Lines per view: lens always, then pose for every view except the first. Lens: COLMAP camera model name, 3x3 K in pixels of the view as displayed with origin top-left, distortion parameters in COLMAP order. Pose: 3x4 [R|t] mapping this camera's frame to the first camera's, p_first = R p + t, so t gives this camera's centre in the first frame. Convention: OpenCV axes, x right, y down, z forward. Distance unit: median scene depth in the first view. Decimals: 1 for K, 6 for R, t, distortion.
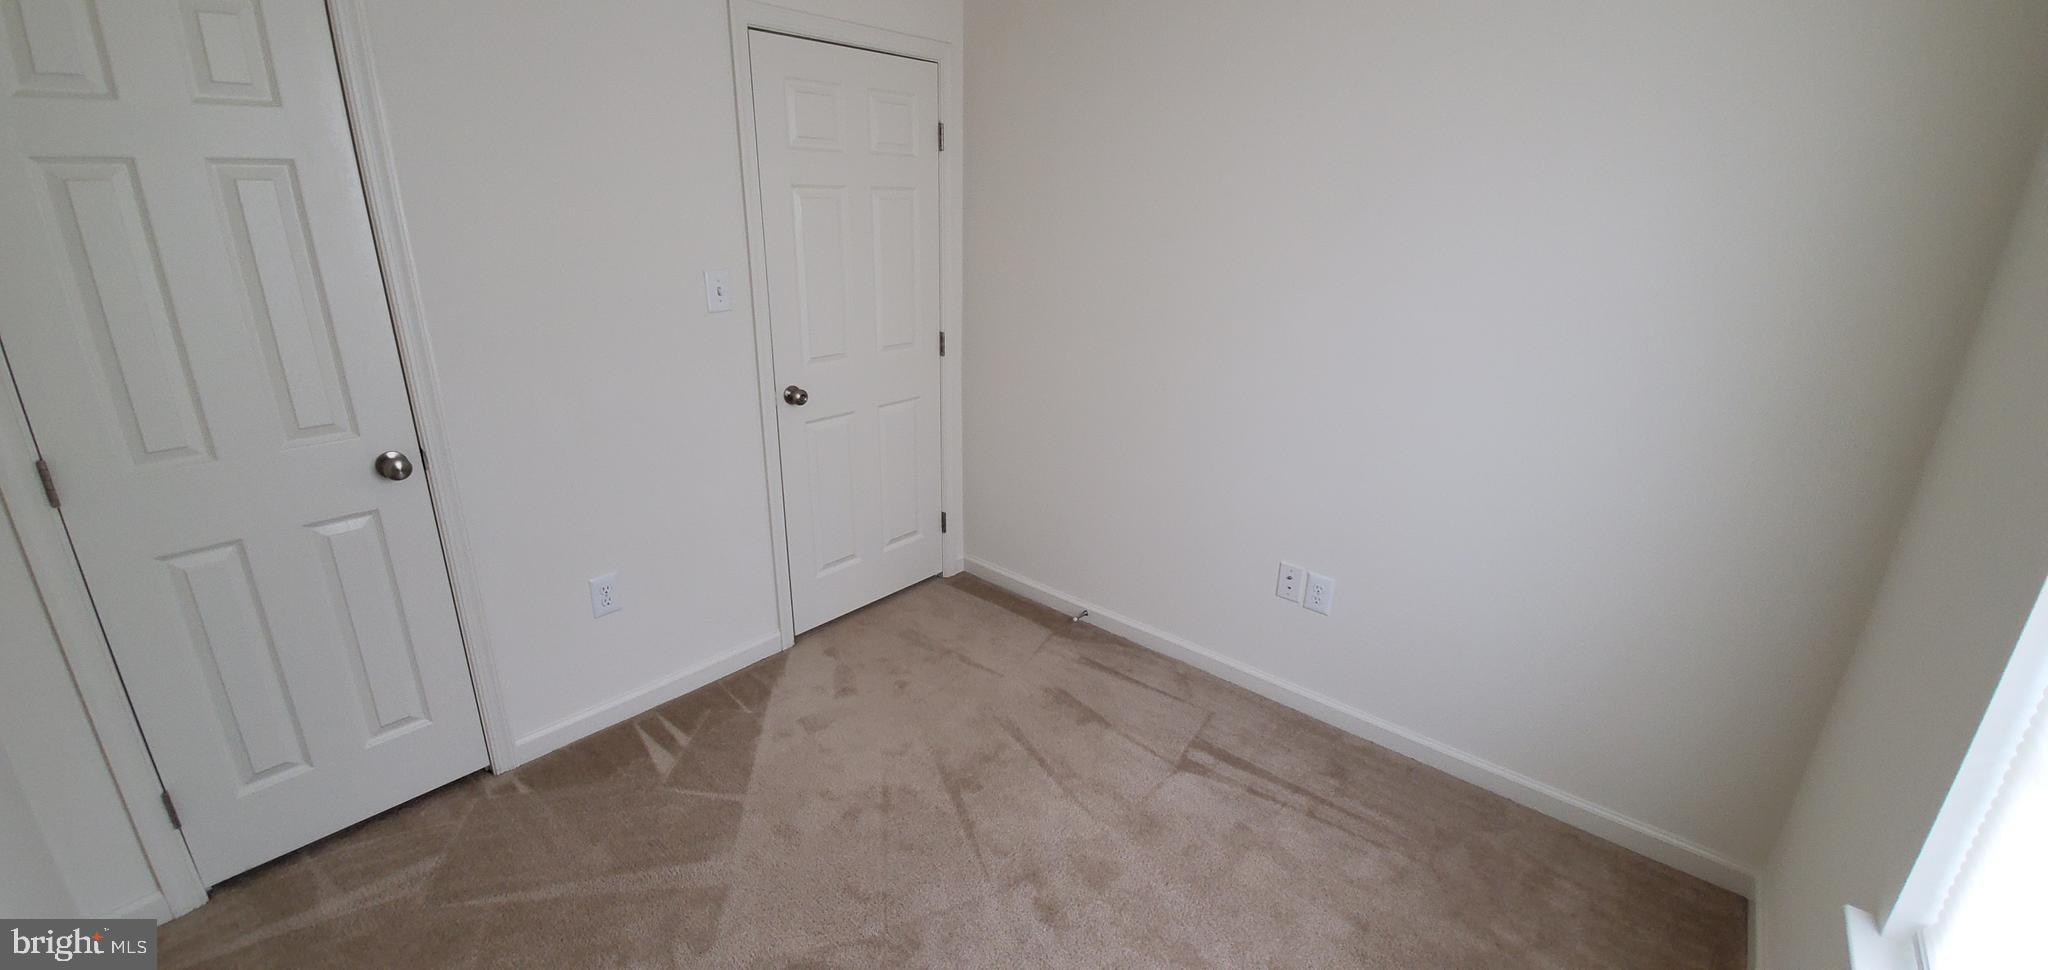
lens RADIAL K [[825.5, 0, 1008.3], [0, 825.5, 471.3], [0, 0, 1]] dist [0.027568, -0.025151]
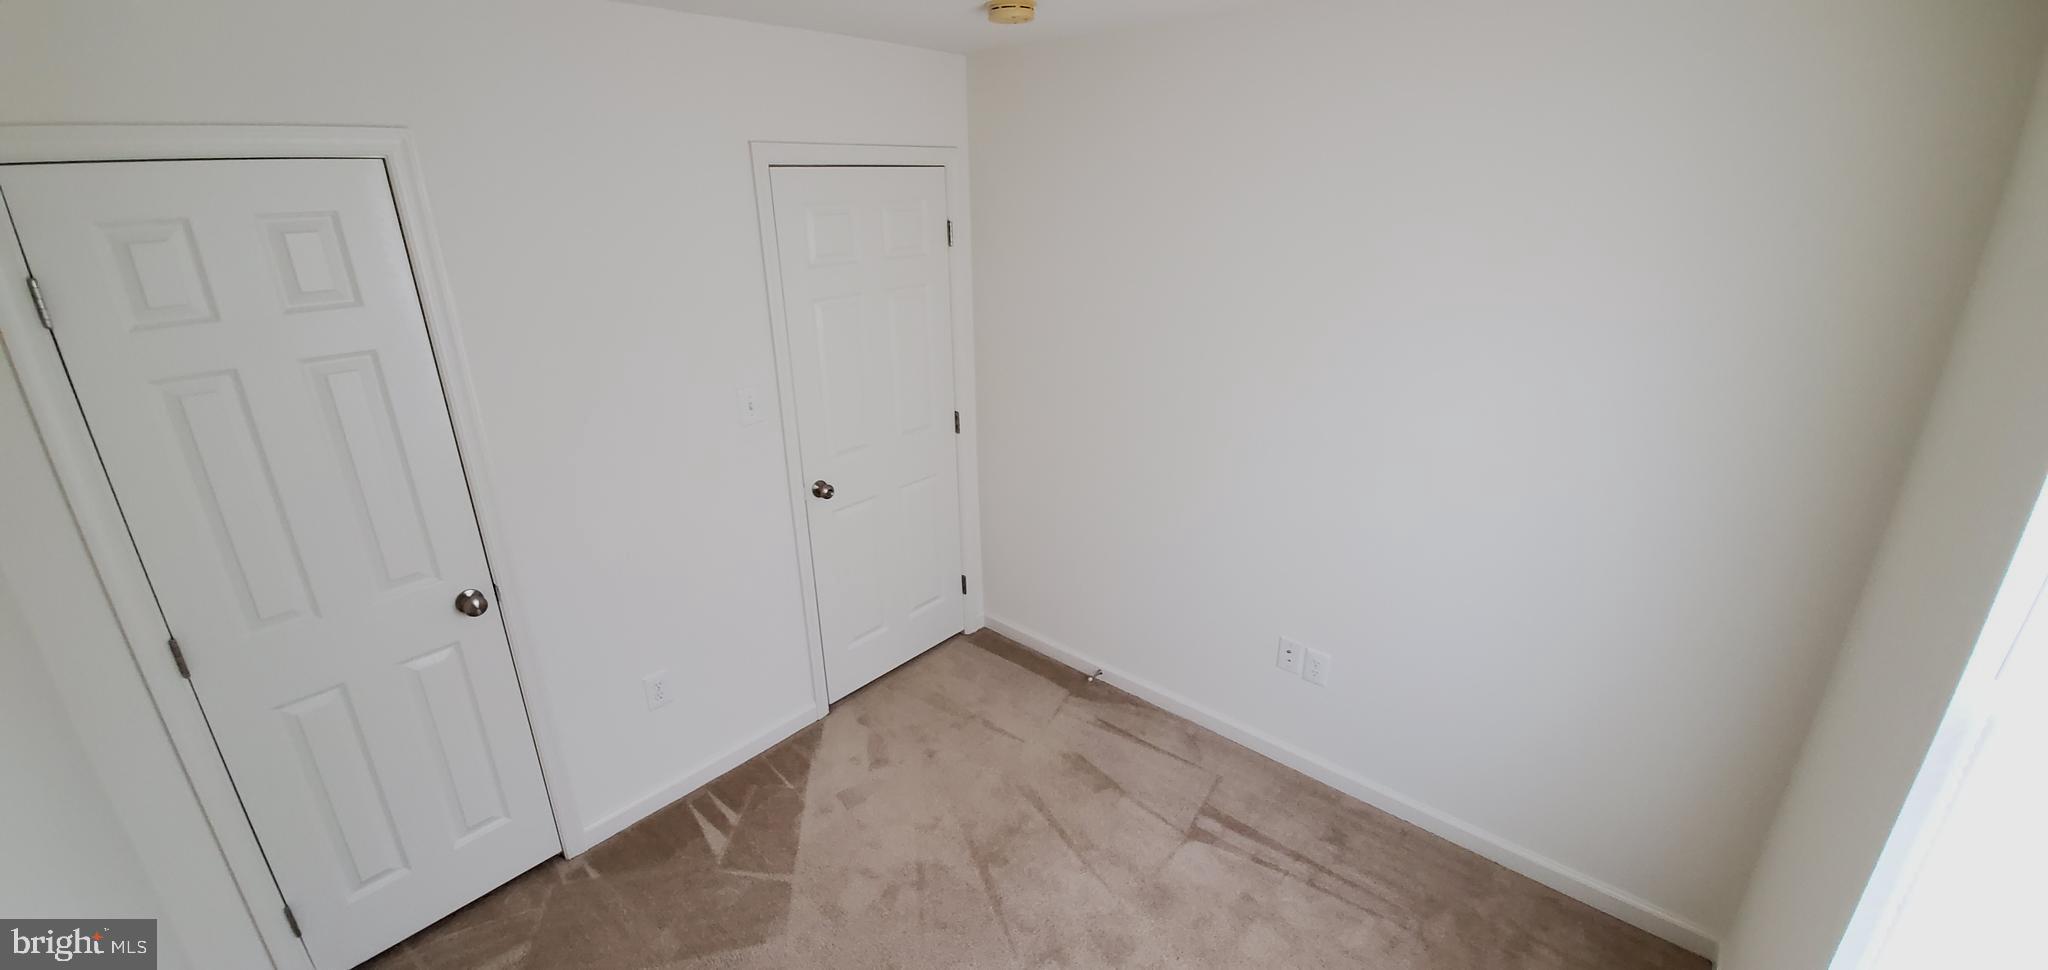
lens RADIAL K [[825.5, 0, 1008.3], [0, 825.5, 471.3], [0, 0, 1]] dist [0.027568, -0.025151]
pose [[0.999348, -0.030288, -0.019662, 0.005877], [0.030739, 0.999262, 0.023030, -0.157604], [0.018950, -0.023620, 0.999541, -0.080465]]
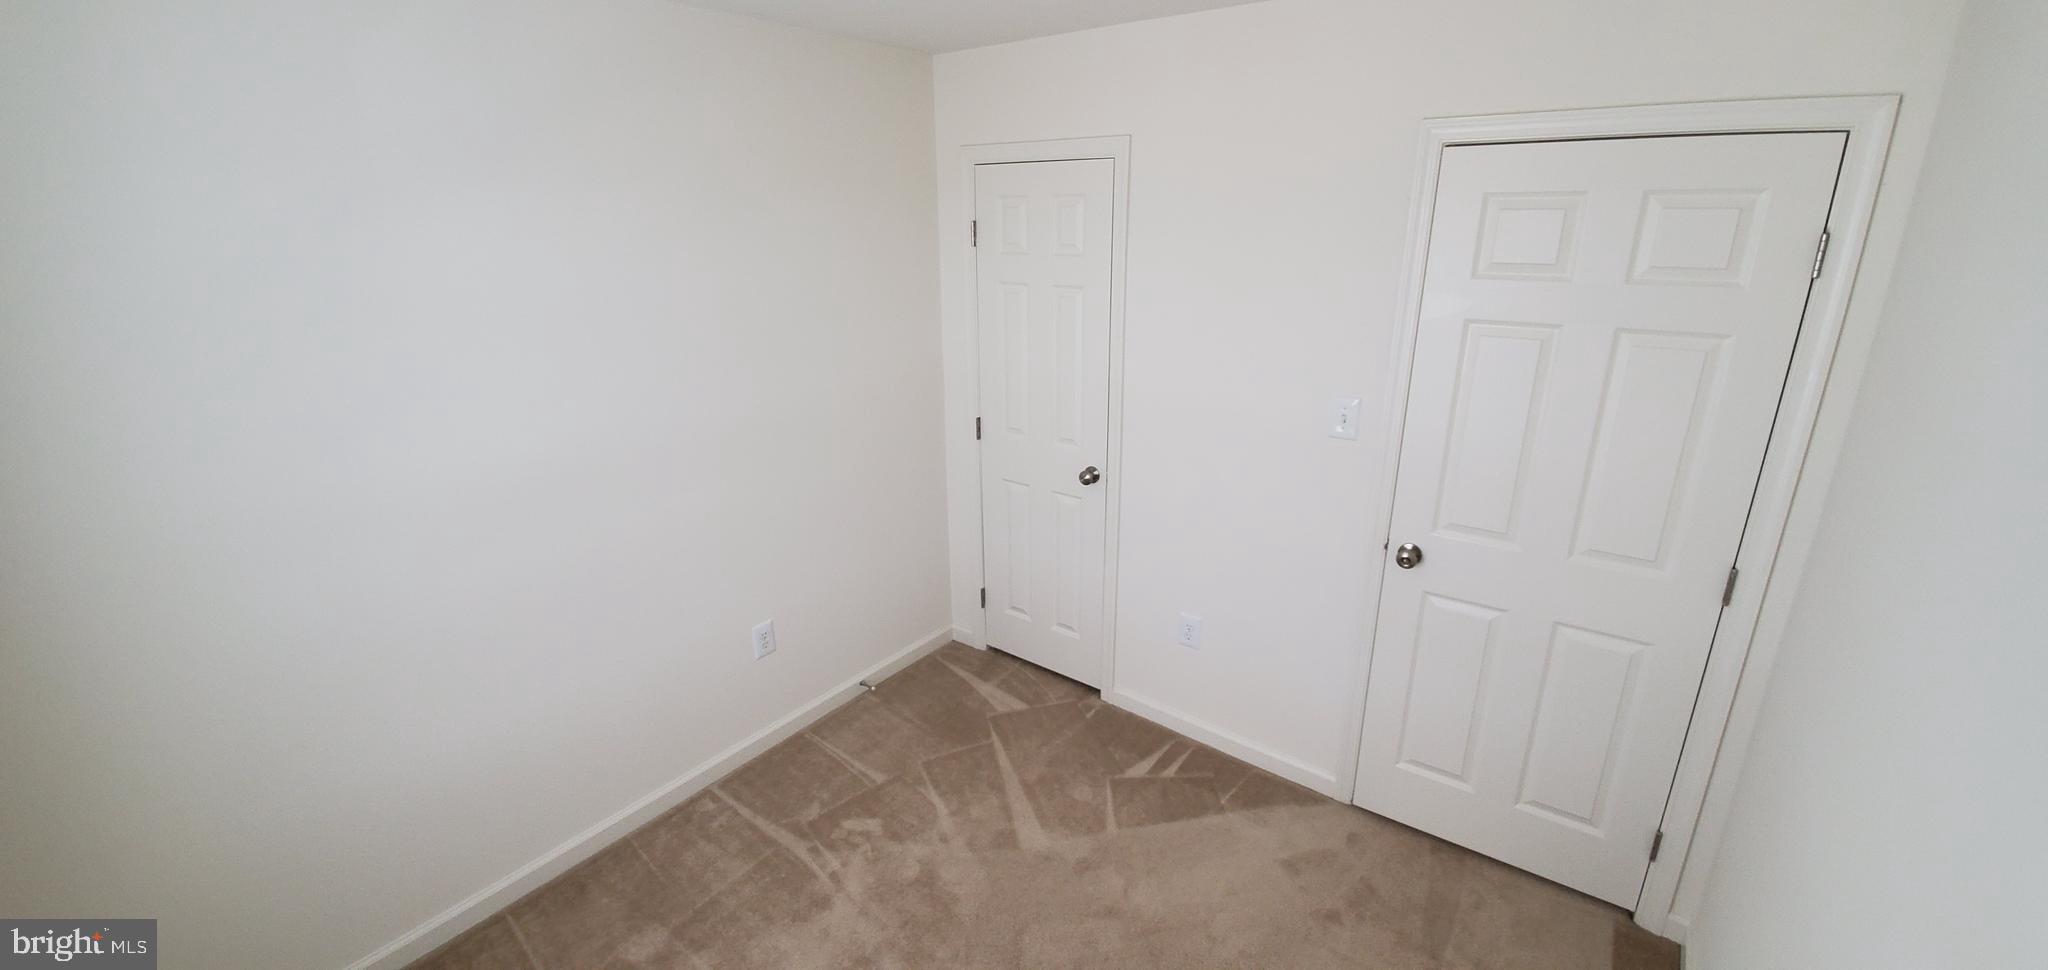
lens RADIAL K [[825.5, 0, 1008.3], [0, 825.5, 471.3], [0, 0, 1]] dist [0.027568, -0.025151]
pose [[0.040930, 0.305915, -0.951179, 0.615636], [-0.288396, 0.915076, 0.281893, -0.348545], [0.956636, 0.262779, 0.125679, 0.565833]]
